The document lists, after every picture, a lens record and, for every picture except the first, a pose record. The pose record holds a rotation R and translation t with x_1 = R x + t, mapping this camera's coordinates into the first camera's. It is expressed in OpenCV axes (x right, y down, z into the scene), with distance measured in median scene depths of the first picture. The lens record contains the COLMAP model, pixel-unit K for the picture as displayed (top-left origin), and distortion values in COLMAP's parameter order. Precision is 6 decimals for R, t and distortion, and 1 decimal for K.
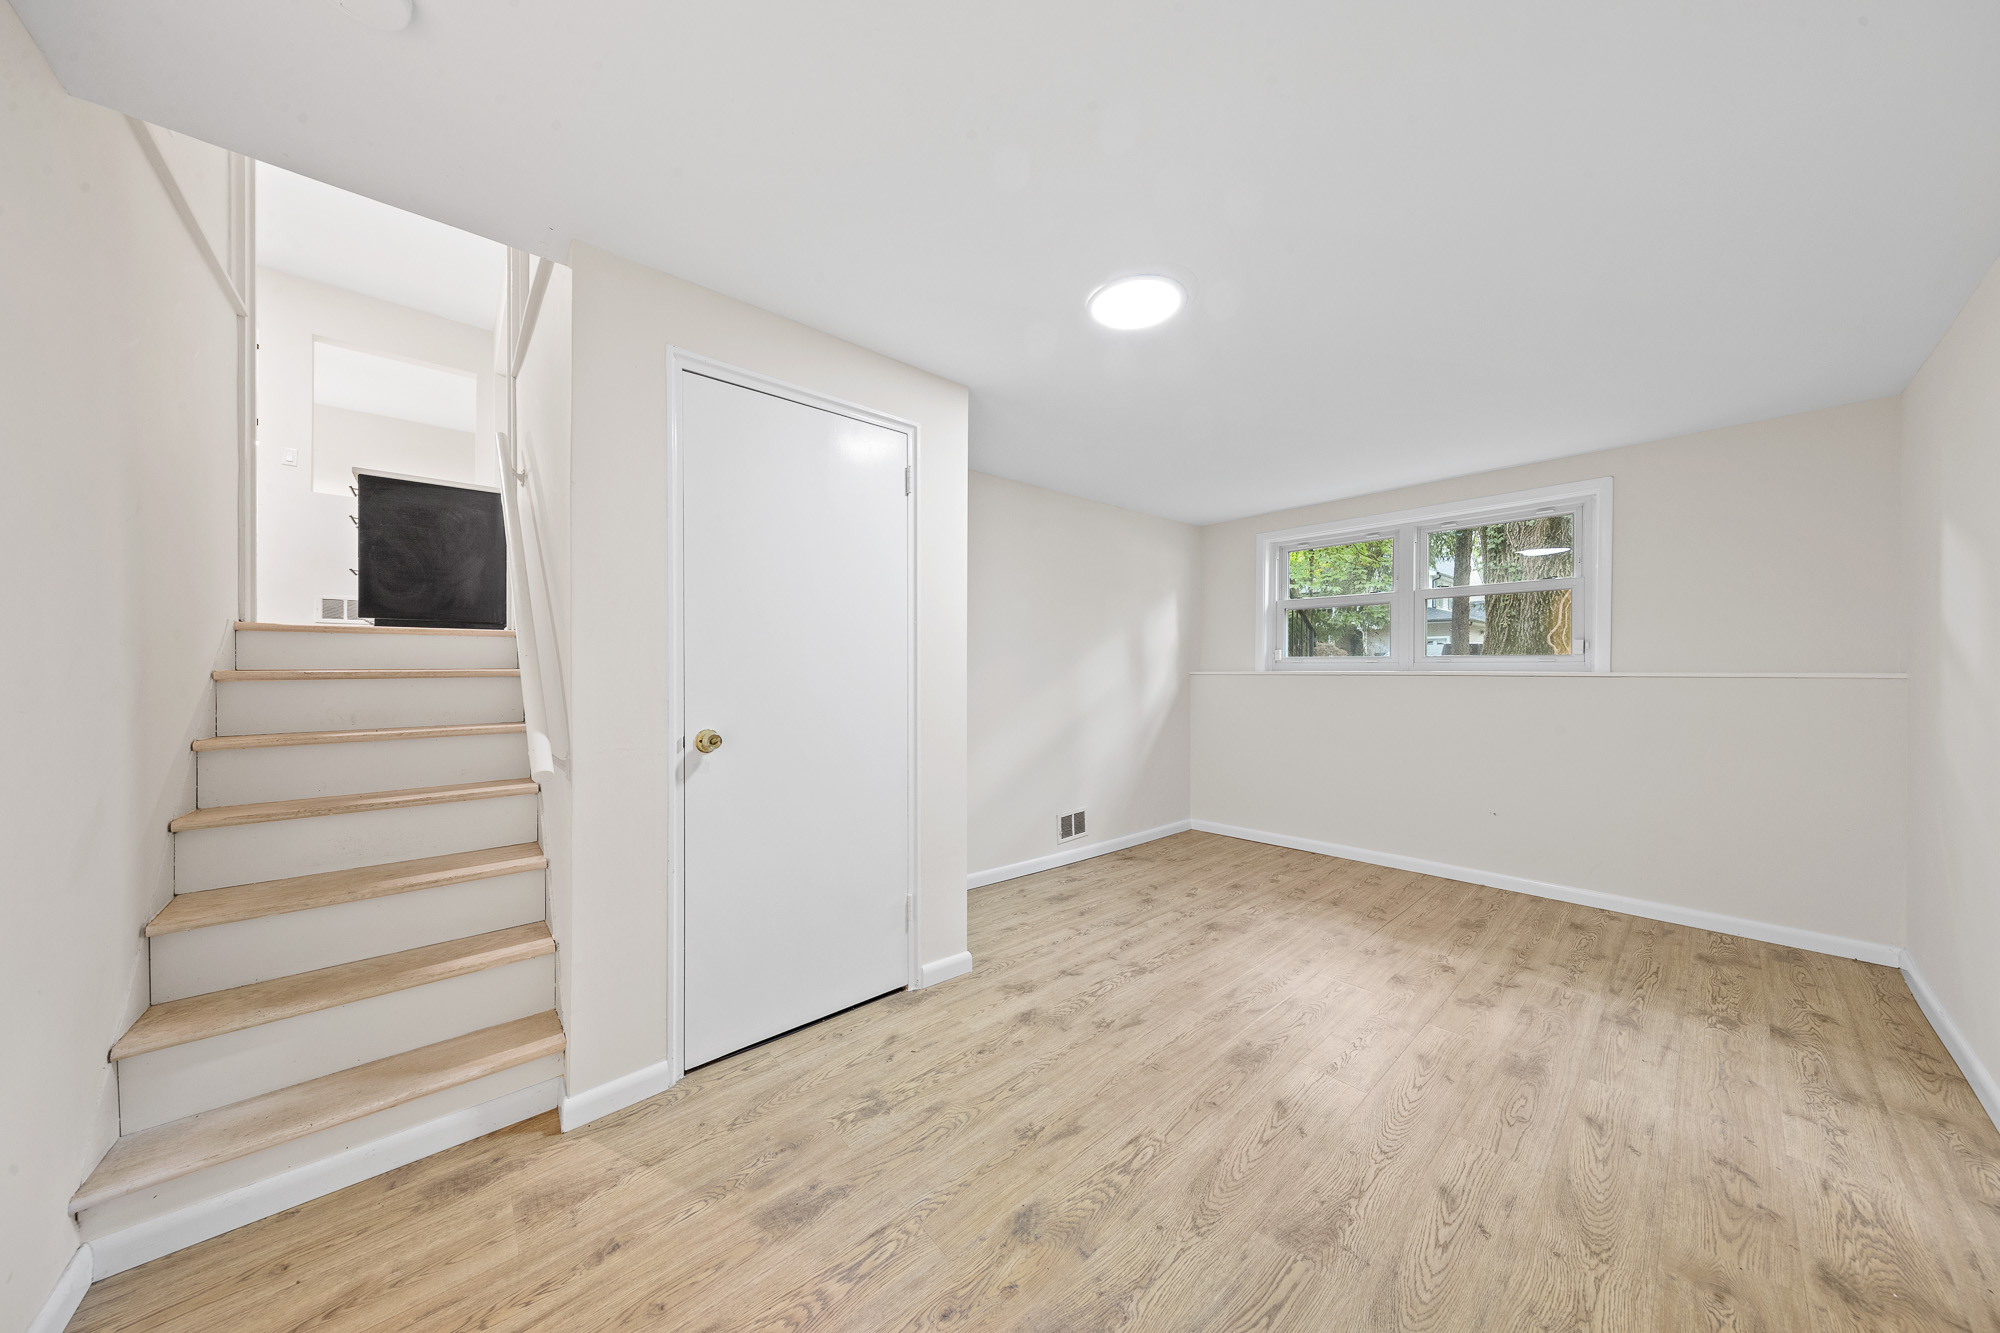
lens RADIAL K [[633.0, 0, 994.3], [0, 633.0, 666.5], [0, 0, 1]] dist [0.007435, -0.000294]
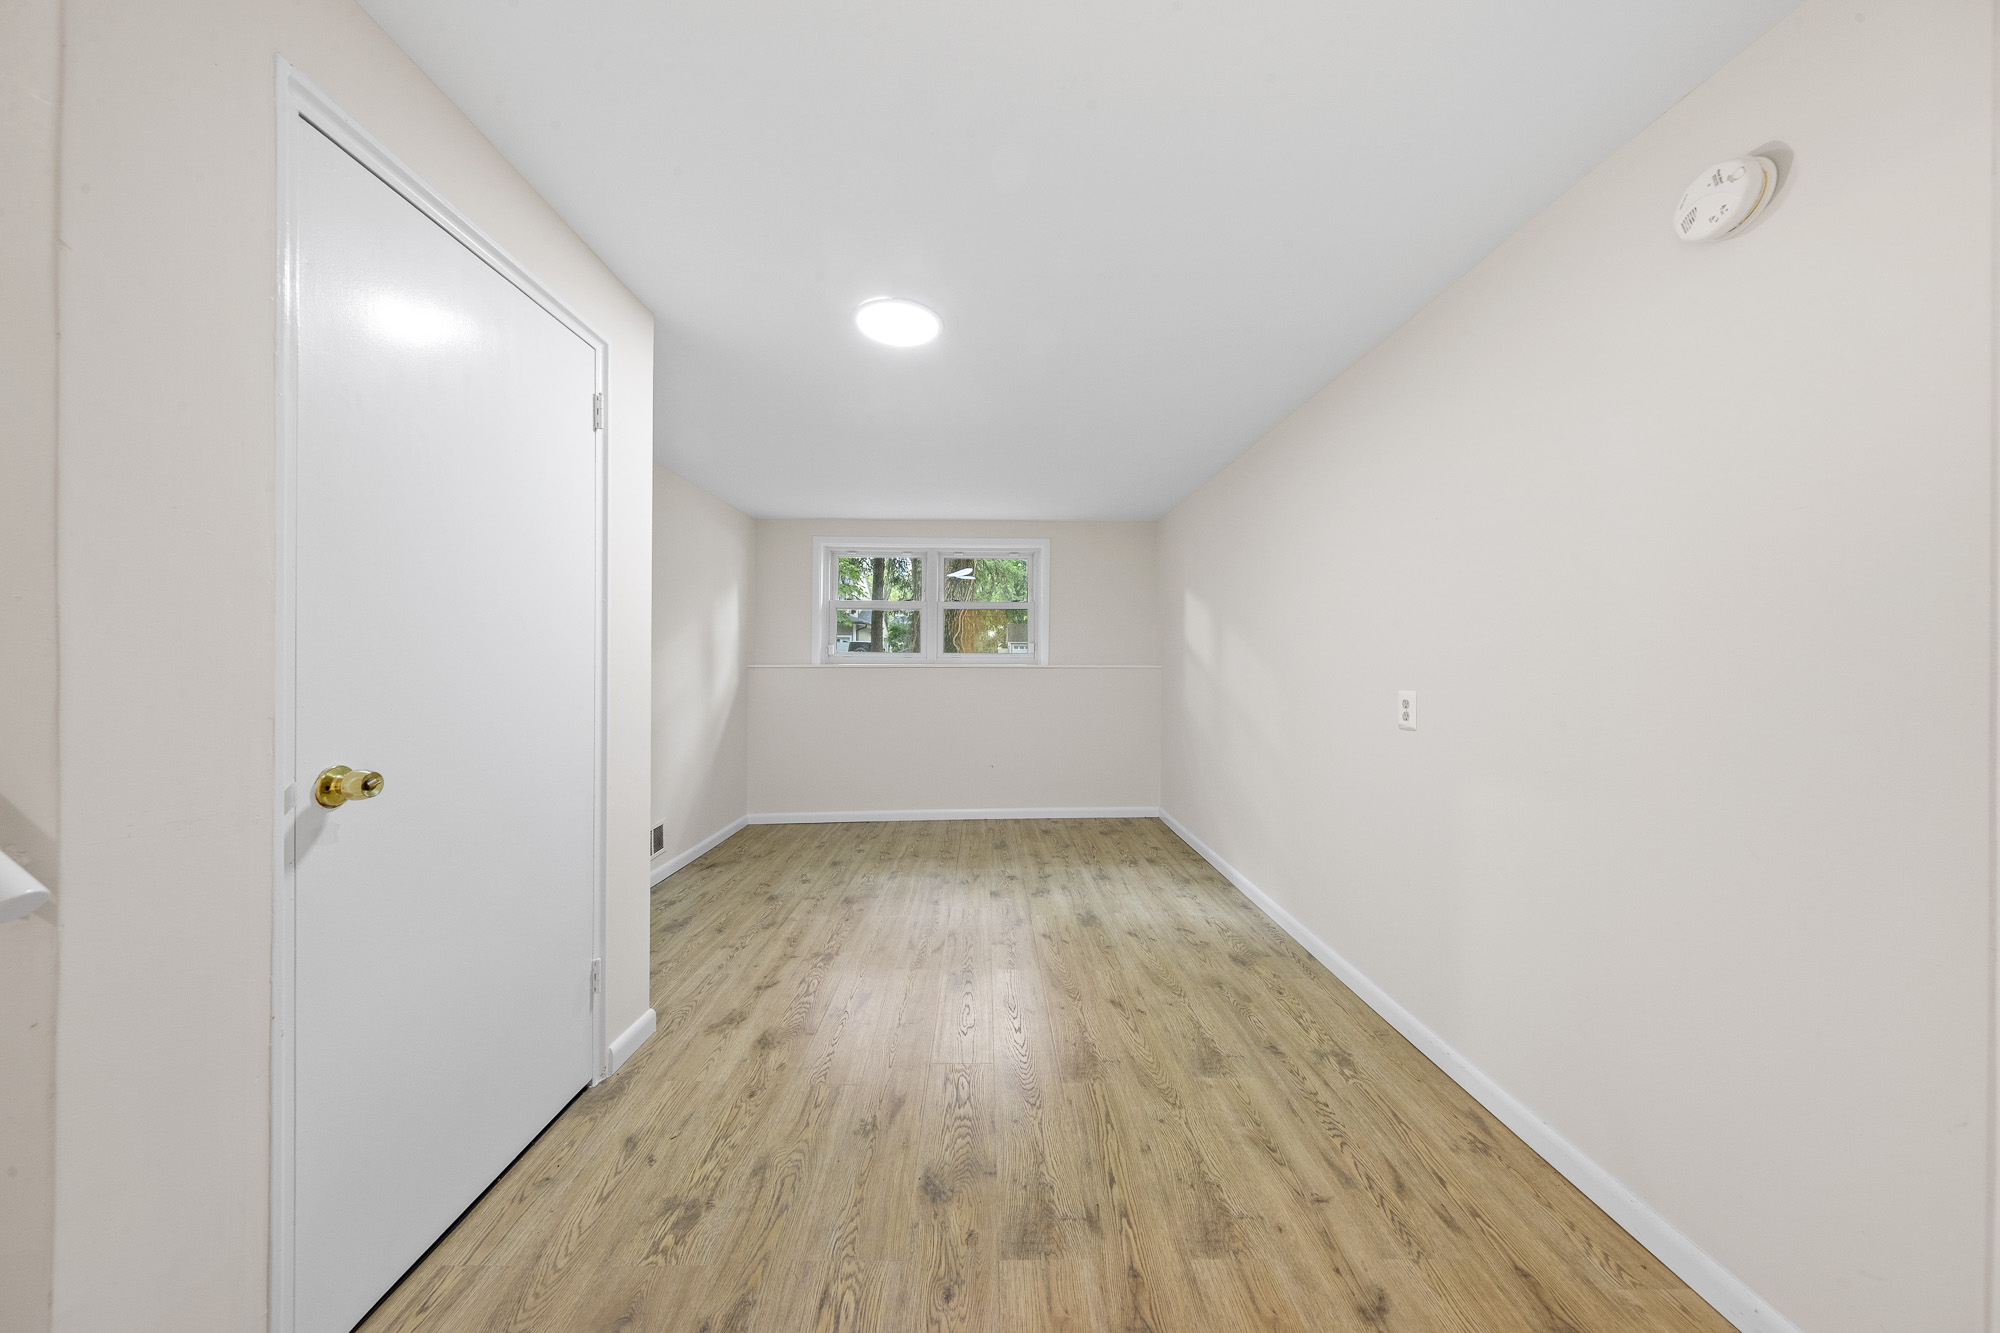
lens RADIAL K [[628.4, 0, 1000.0], [0, 628.4, 666.5], [0, 0, 1]] dist [0.032994, -0.011441]
pose [[0.653687, -0.003306, 0.756758, -0.470800], [-0.003666, 0.999965, 0.007535, 0.002620], [-0.756757, -0.007700, 0.653652, 0.162734]]
